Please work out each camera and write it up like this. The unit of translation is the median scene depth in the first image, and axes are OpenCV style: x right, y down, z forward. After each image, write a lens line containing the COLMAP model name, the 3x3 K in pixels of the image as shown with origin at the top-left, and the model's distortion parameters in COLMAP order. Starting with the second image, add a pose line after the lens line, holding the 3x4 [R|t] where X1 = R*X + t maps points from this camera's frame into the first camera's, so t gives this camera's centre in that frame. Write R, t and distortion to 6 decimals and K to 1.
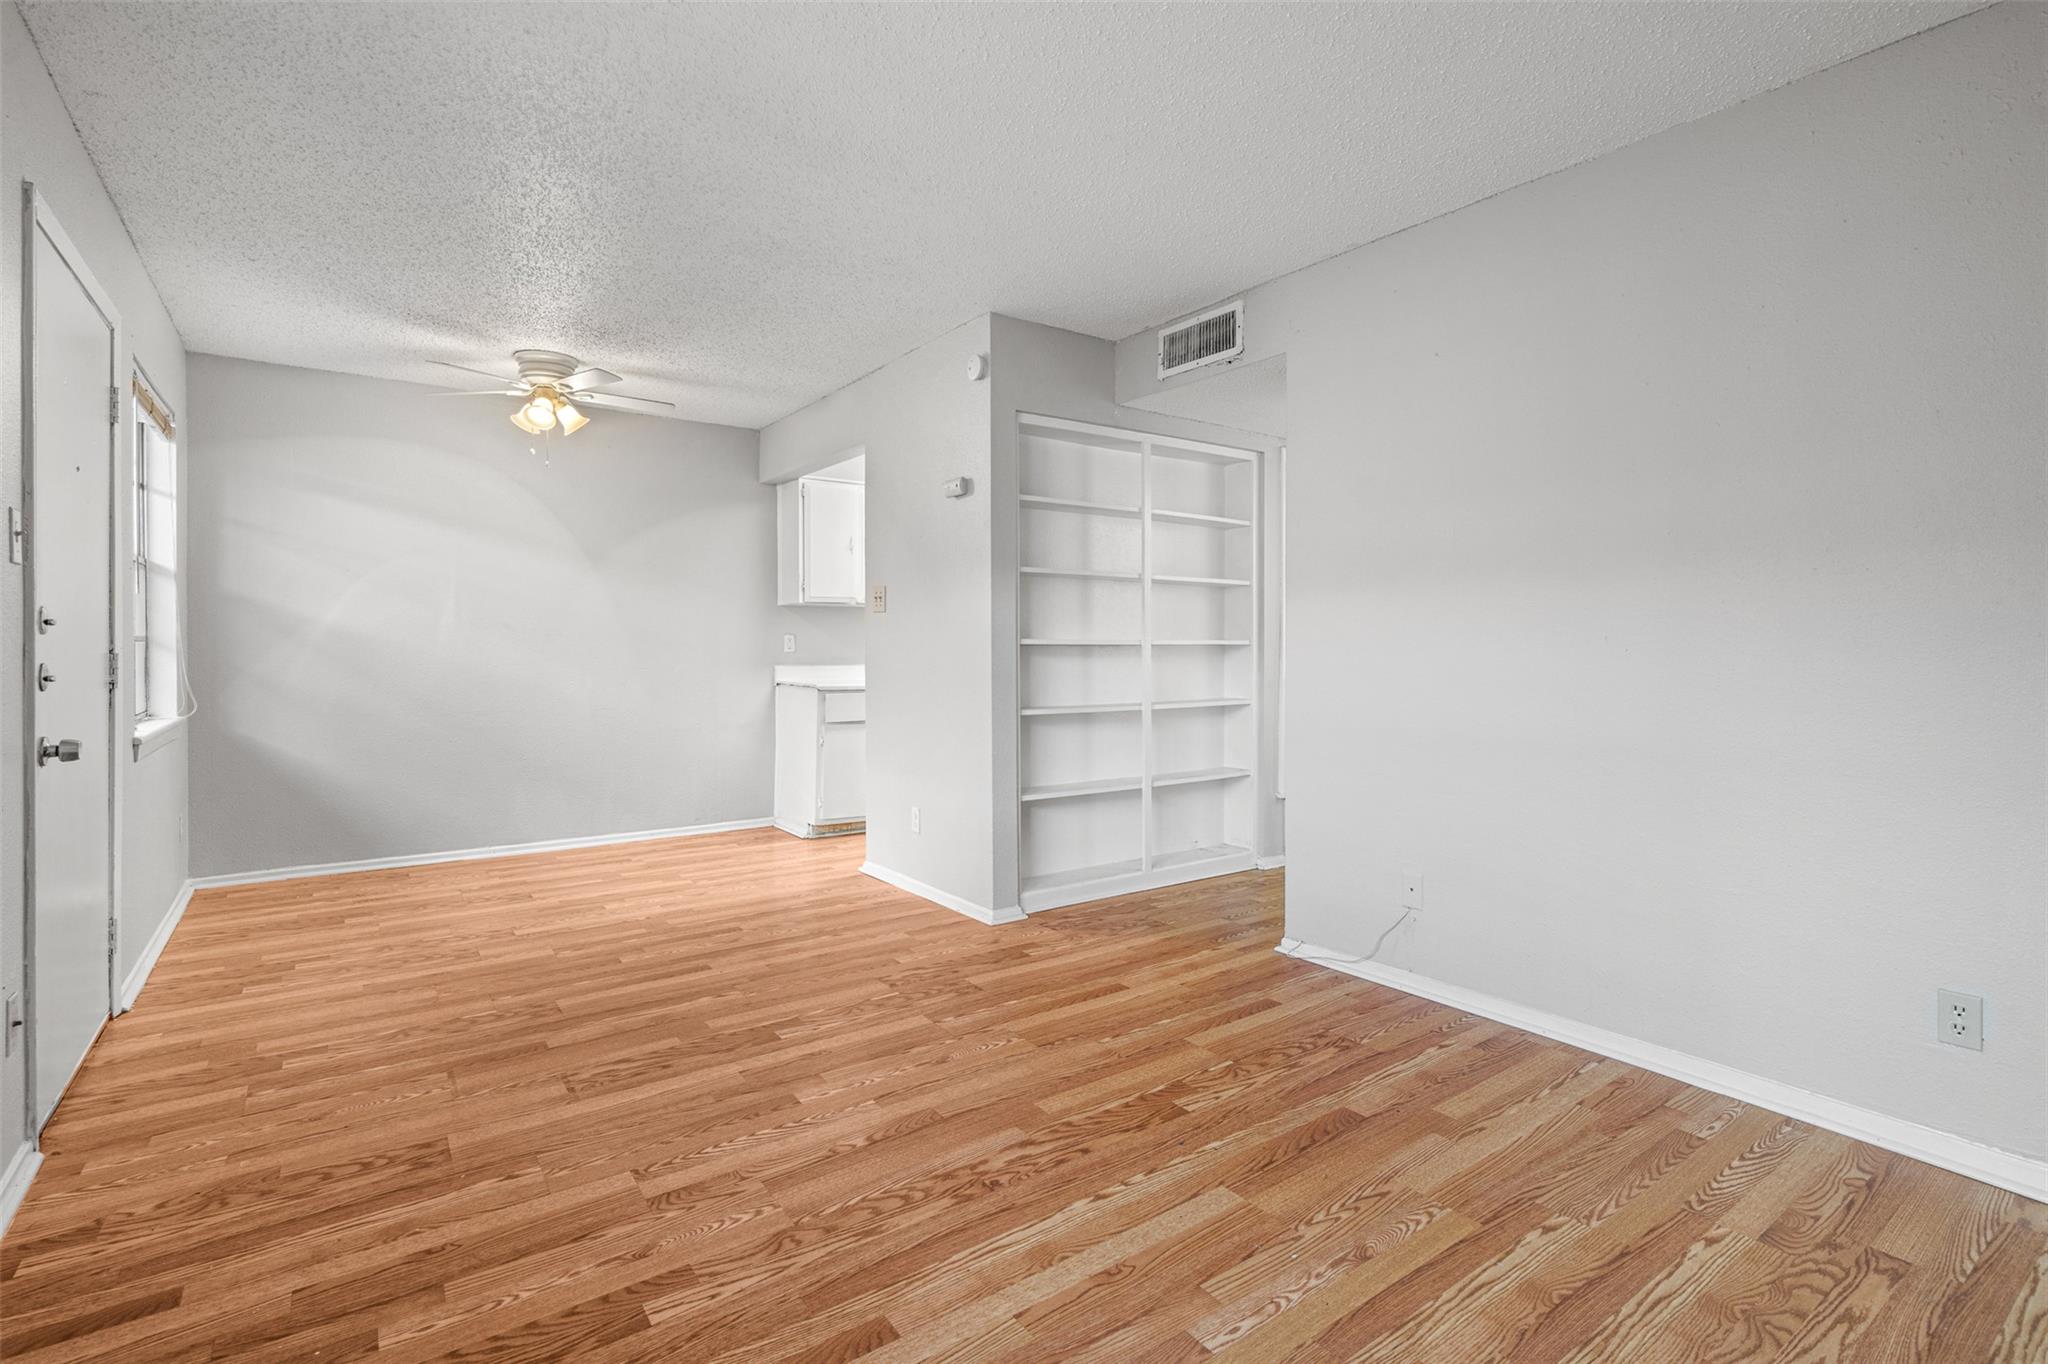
lens RADIAL K [[957.2, 0, 1044.5], [0, 957.2, 654.0], [0, 0, 1]] dist [-0.001925, 0.000179]
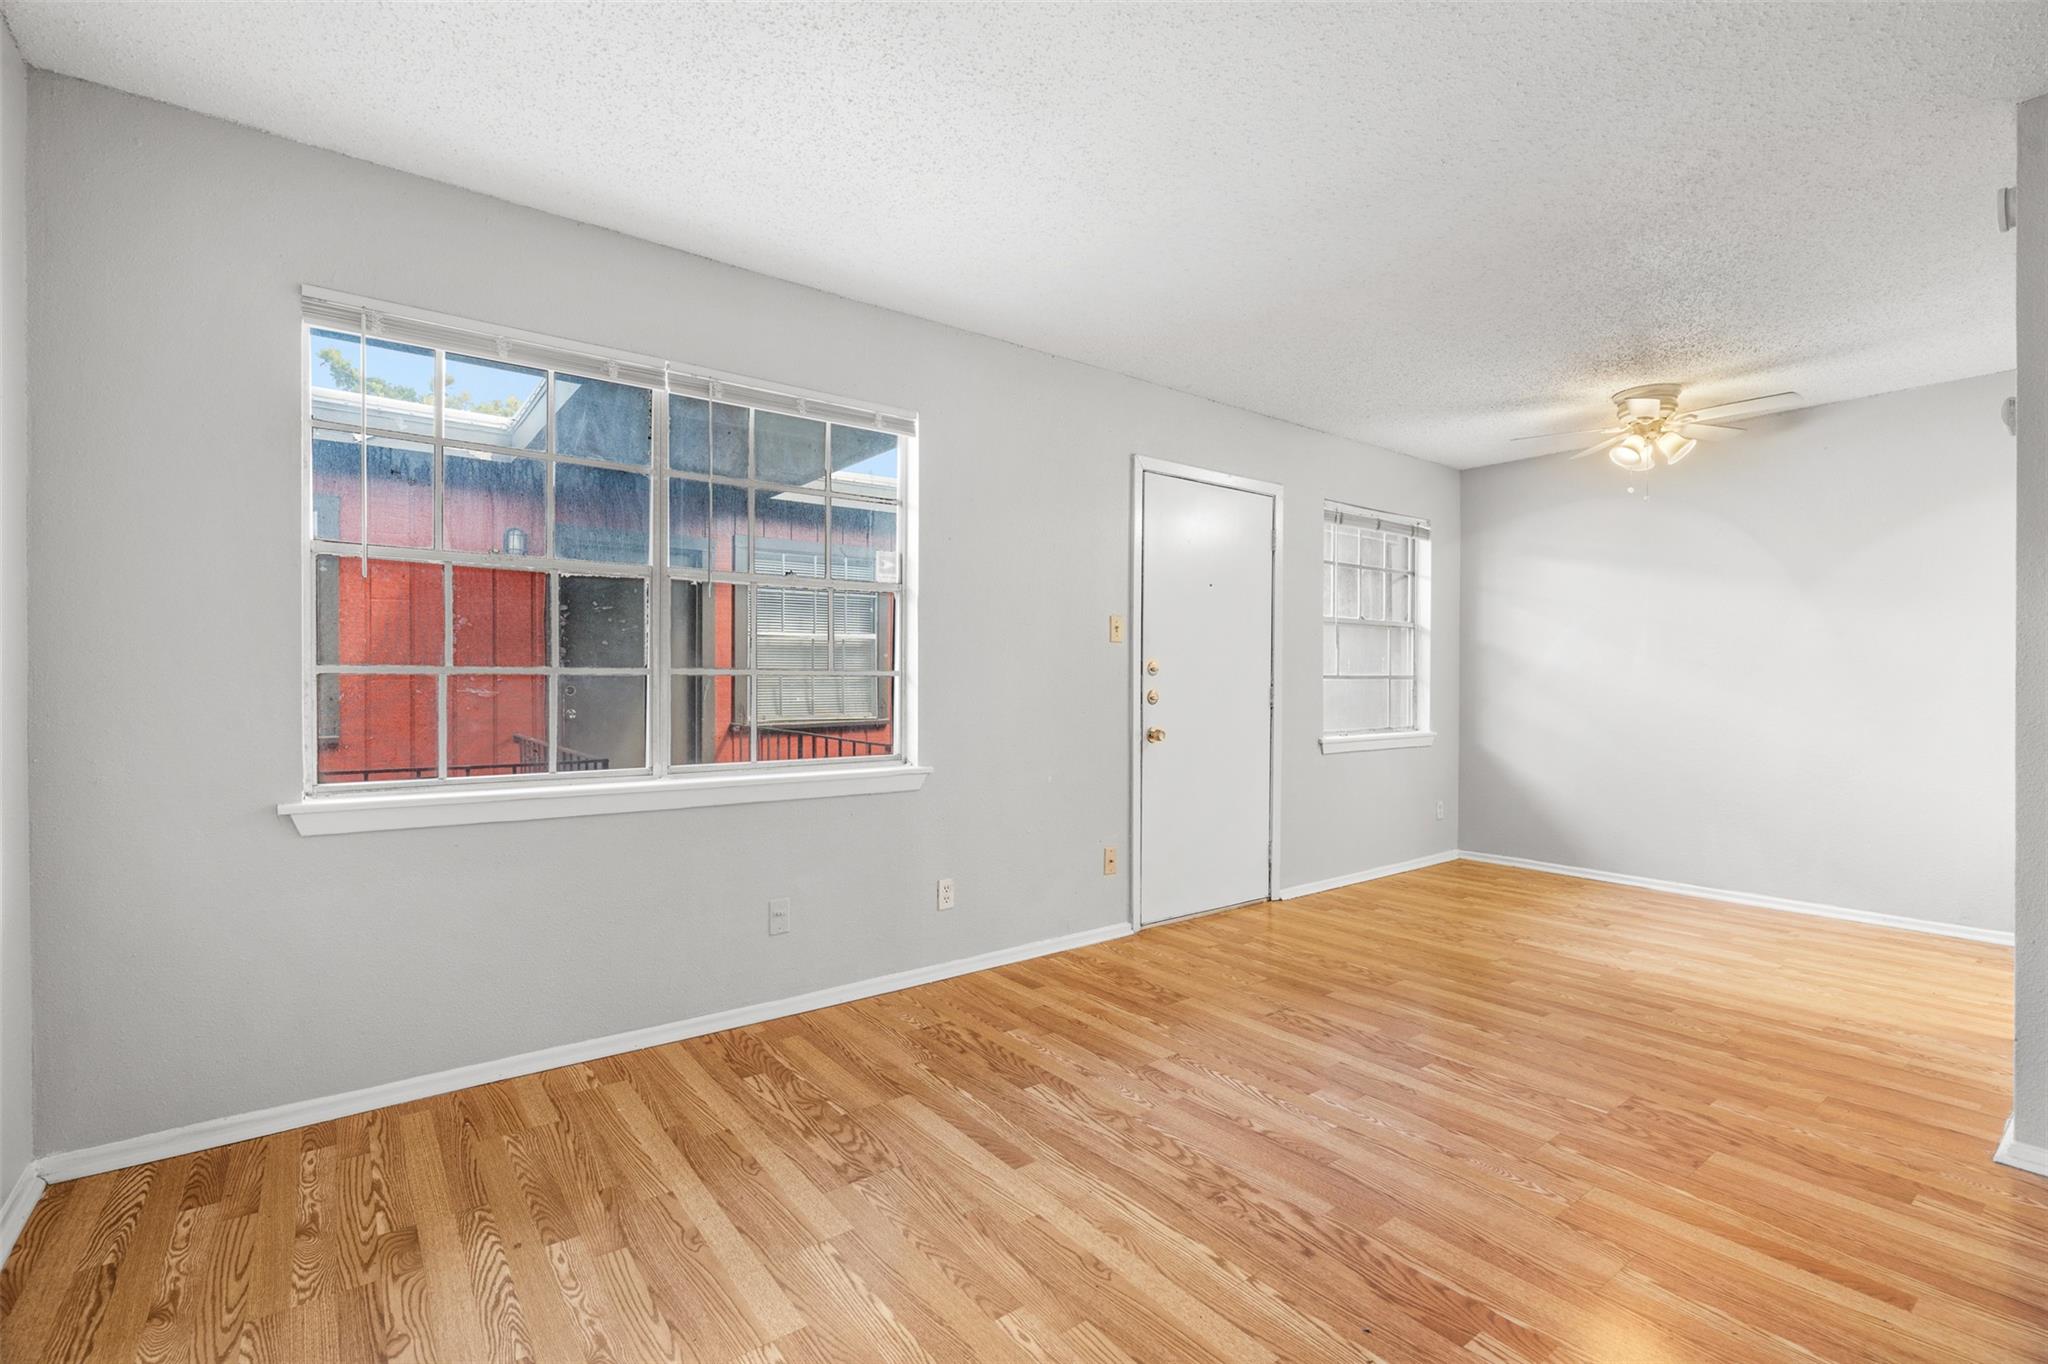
lens RADIAL K [[925.4, 0, 1034.2], [0, 925.4, 670.7], [0, 0, 1]] dist [-0.003236, 0.000285]
pose [[0.020934, -0.013180, -0.999694, 0.825556], [-0.007826, 0.999880, -0.013346, -0.003251], [0.999750, 0.008103, 0.020829, 0.669710]]
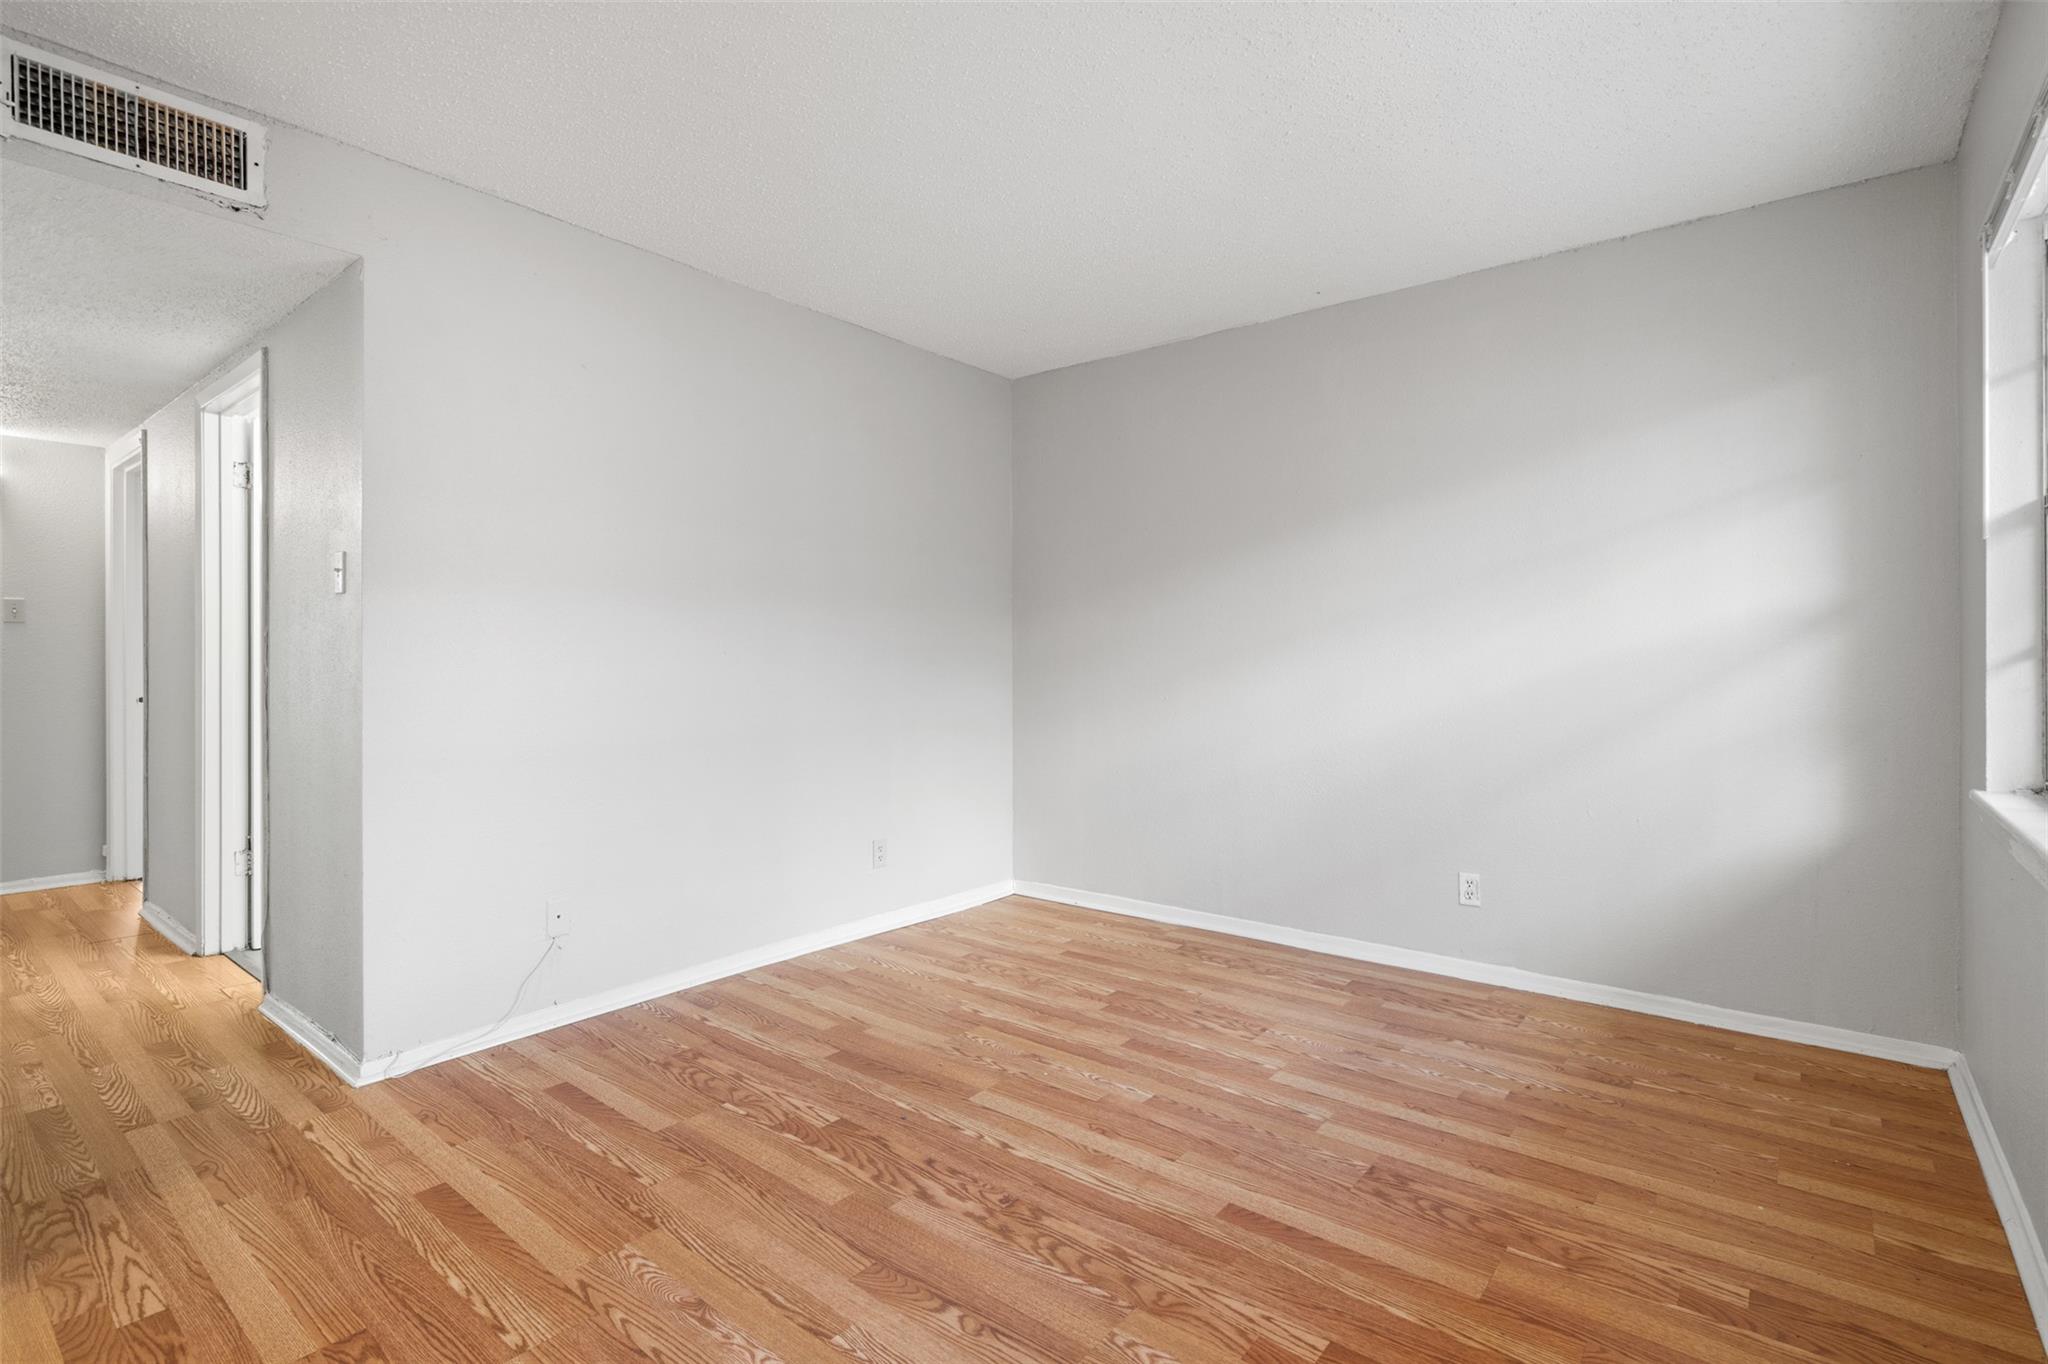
lens RADIAL K [[957.2, 0, 1044.5], [0, 957.2, 654.0], [0, 0, 1]] dist [-0.001925, 0.000179]
pose [[-0.260110, 0.005401, 0.965564, -0.887177], [0.009106, 0.999954, -0.003141, -0.008712], [-0.965536, 0.007976, -0.260147, 1.052582]]
